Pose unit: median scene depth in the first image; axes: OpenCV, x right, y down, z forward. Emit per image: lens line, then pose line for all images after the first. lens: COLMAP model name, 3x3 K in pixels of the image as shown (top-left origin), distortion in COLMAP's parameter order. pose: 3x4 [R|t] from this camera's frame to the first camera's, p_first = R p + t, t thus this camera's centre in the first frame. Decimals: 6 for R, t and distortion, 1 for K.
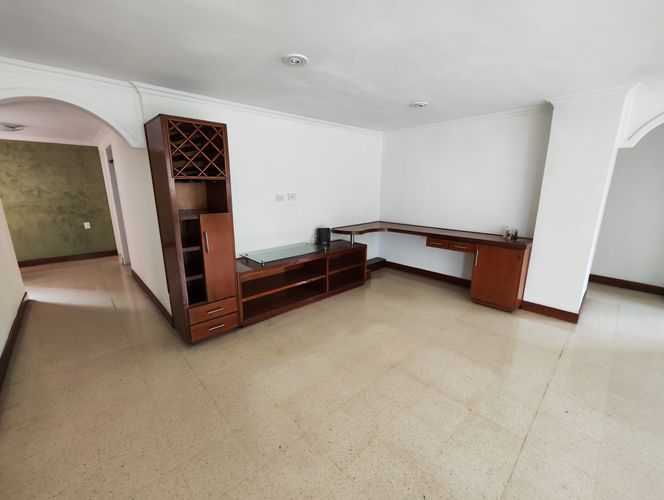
lens RADIAL K [[276.9, 0, 330.0], [0, 276.9, 249.3], [0, 0, 1]] dist [-0.008782, 0.006702]
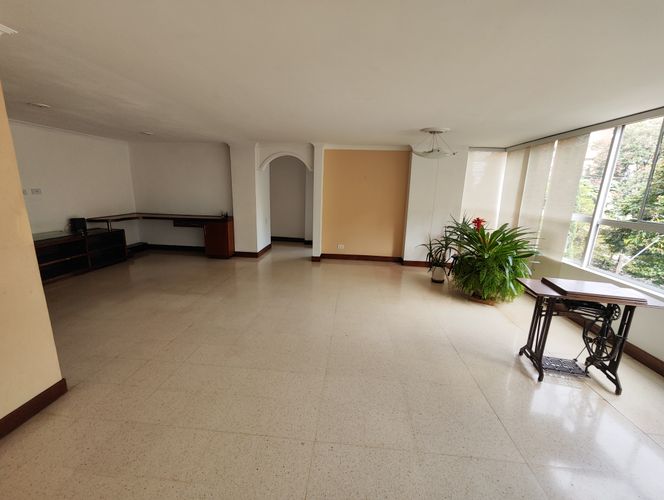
lens RADIAL K [[276.9, 0, 330.0], [0, 276.9, 249.3], [0, 0, 1]] dist [-0.008782, 0.006702]
pose [[0.748199, -0.121784, 0.652201, -0.000587], [0.120366, 0.991613, 0.047078, 0.128138], [-0.652464, 0.043279, 0.756582, -0.593981]]
